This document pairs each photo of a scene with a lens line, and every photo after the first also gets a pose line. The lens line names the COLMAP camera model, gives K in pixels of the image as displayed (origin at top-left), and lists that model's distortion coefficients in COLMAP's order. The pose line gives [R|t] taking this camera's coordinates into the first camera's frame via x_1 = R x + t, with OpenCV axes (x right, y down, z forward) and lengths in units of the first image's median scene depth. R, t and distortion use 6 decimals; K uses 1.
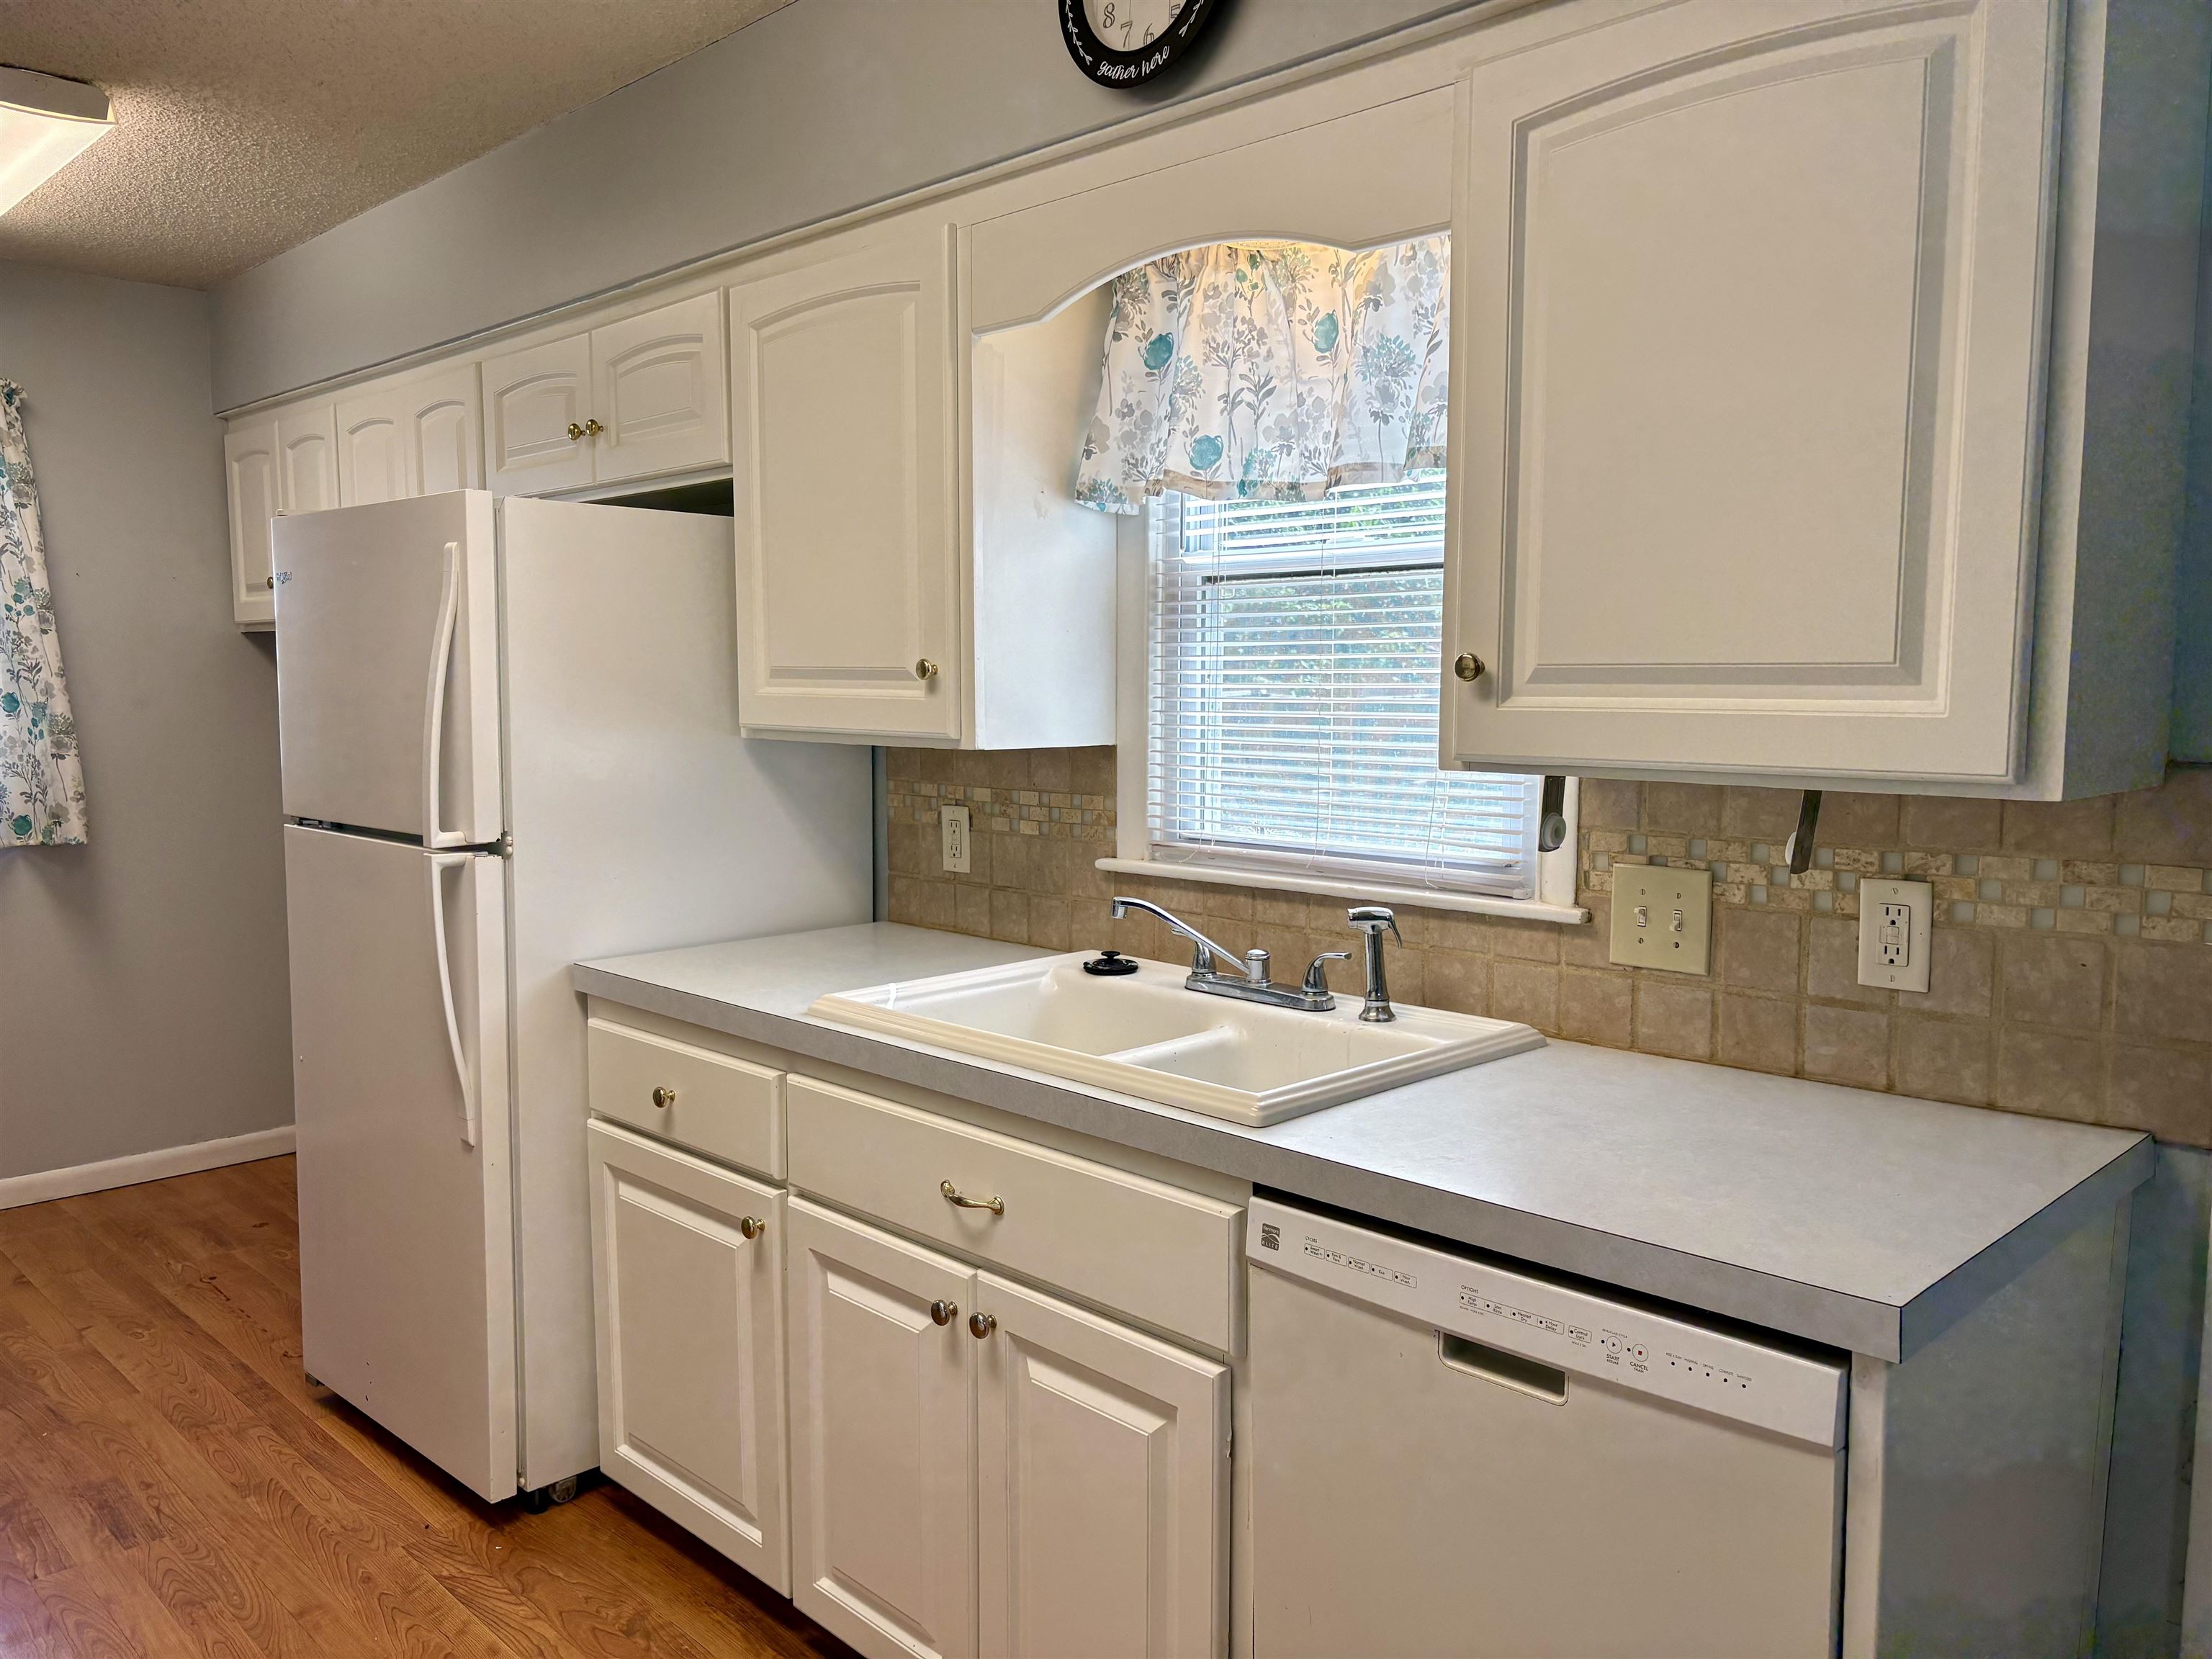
lens RADIAL K [[1665.2, 0, 1105.7], [0, 1665.2, 833.1], [0, 0, 1]] dist [0.042521, -0.061796]
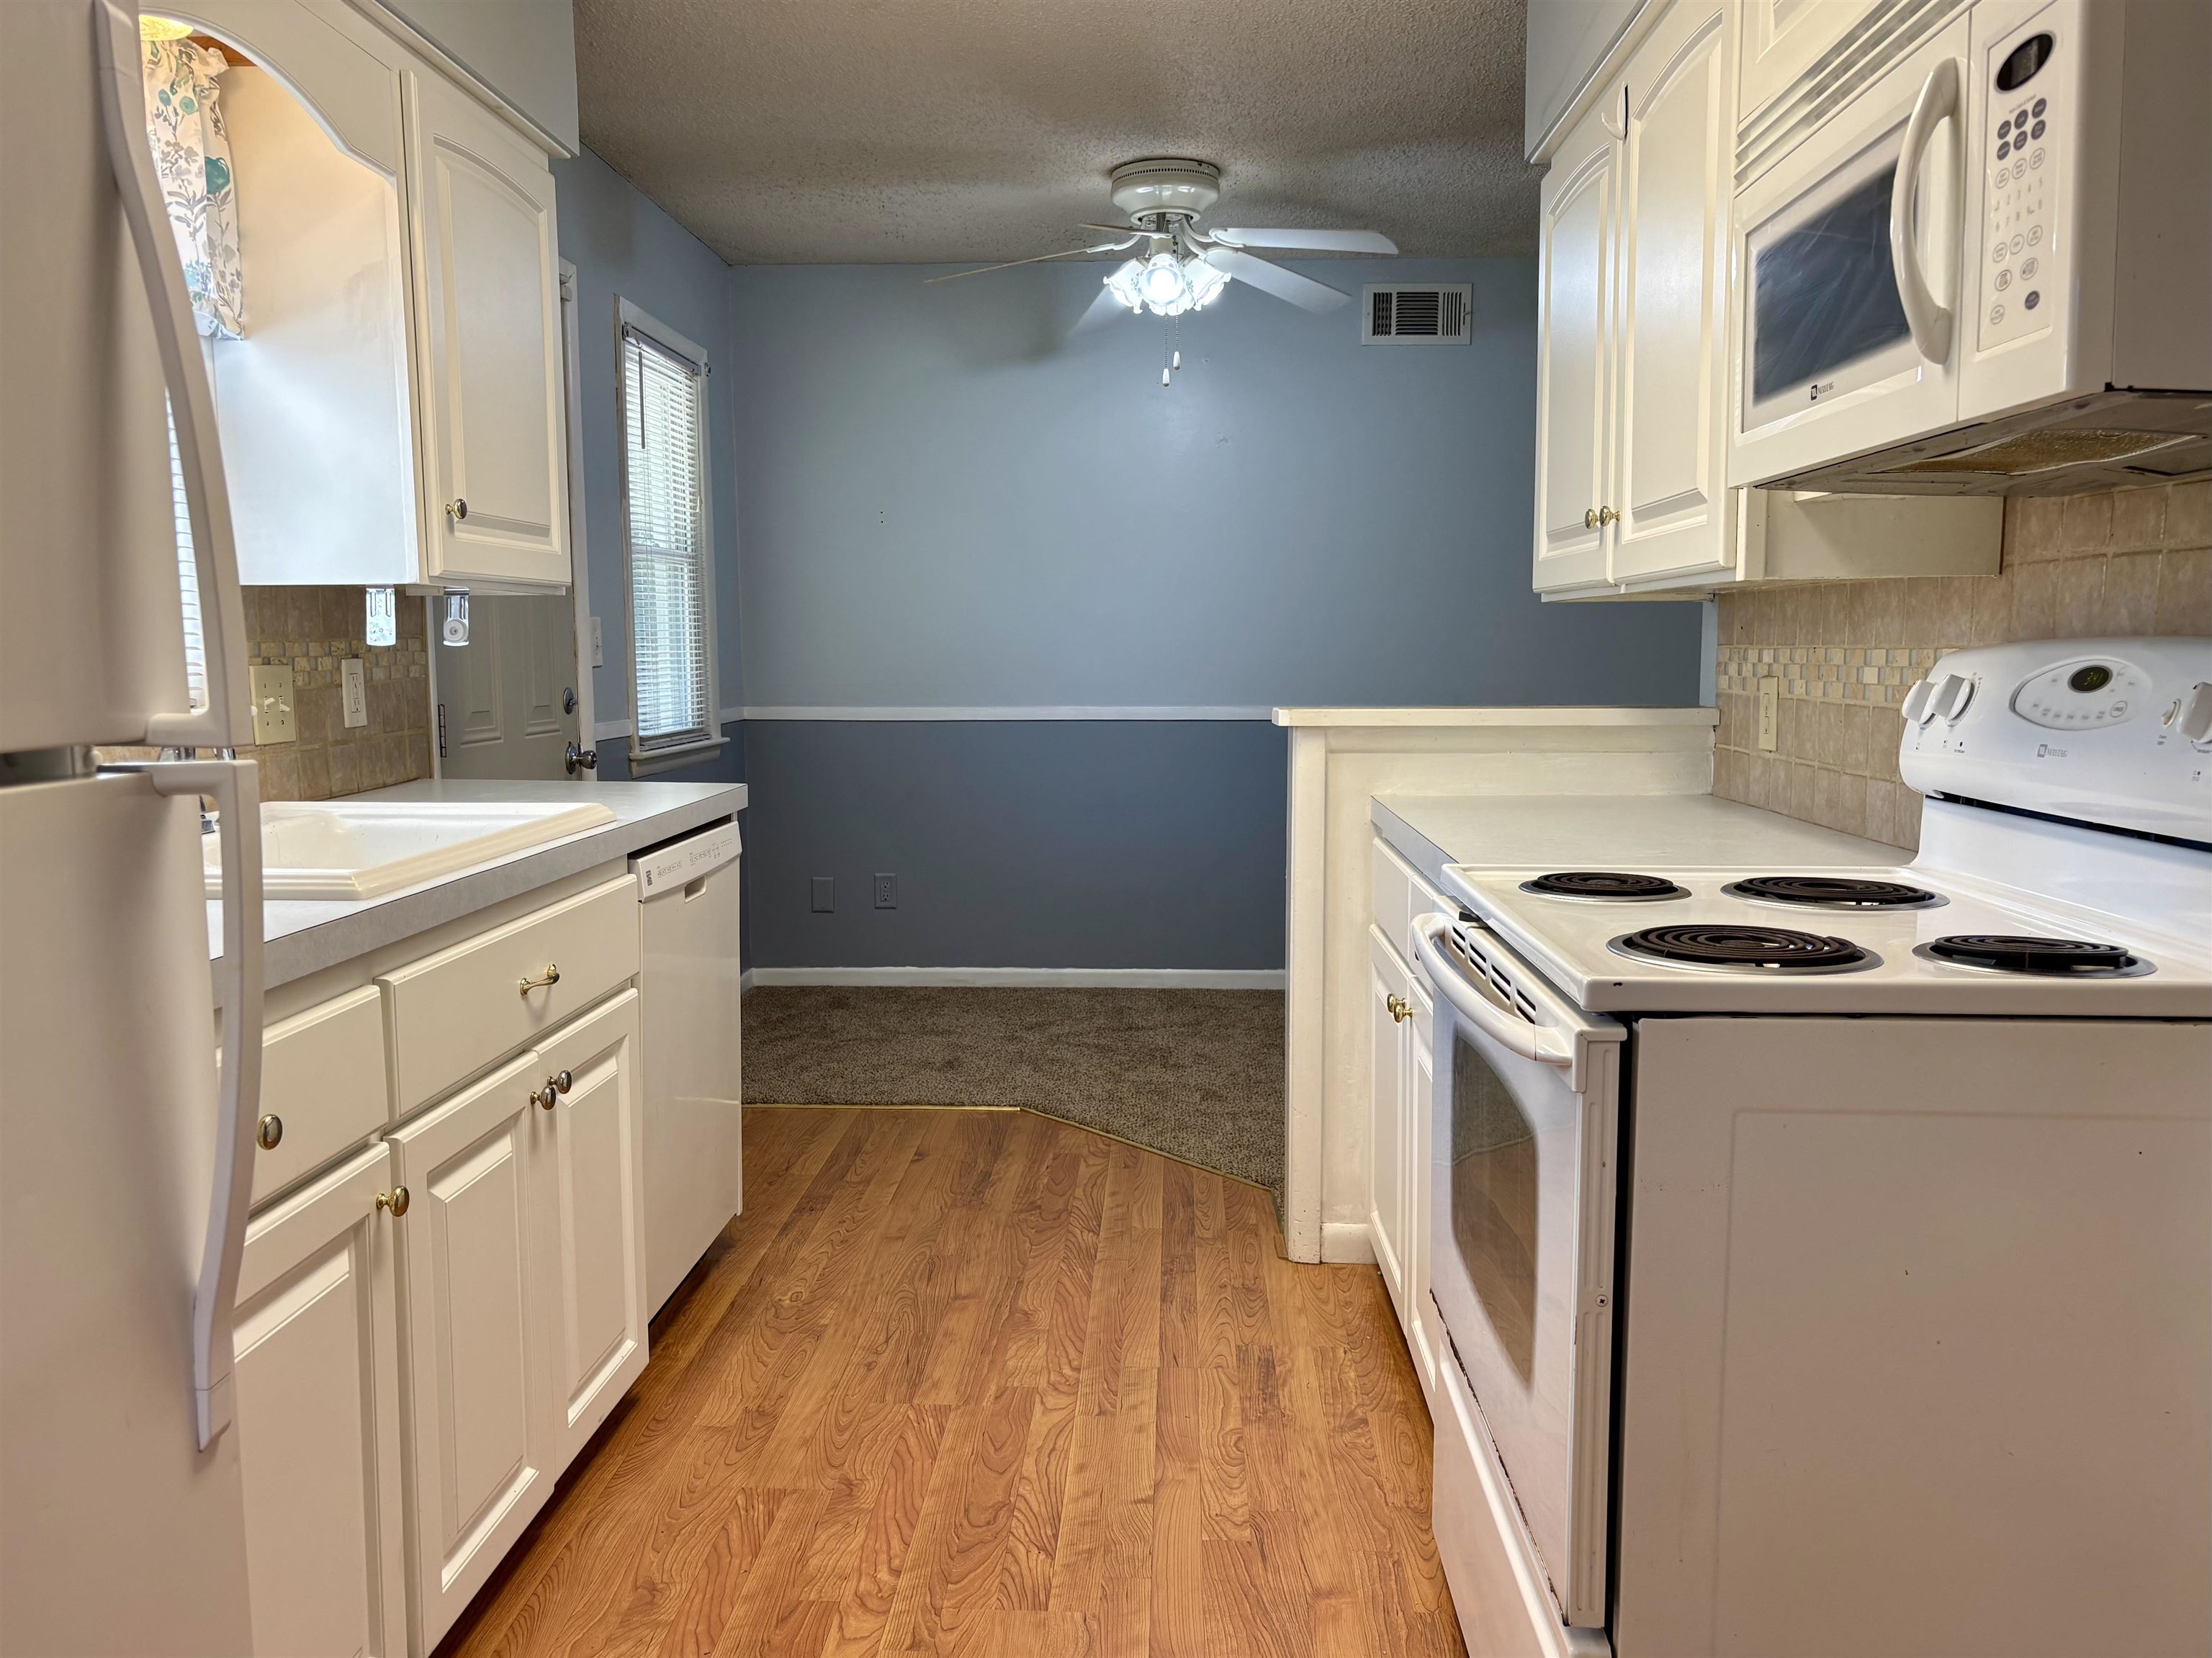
lens RADIAL K [[1723.1, 0, 1115.1], [0, 1723.1, 829.5], [0, 0, 1]] dist [0.037848, -0.059128]
pose [[-0.685592, -0.073532, 0.724263, -0.531174], [0.077800, 0.981787, 0.173323, -0.017485], [-0.723817, 0.175177, -0.667385, 0.689283]]
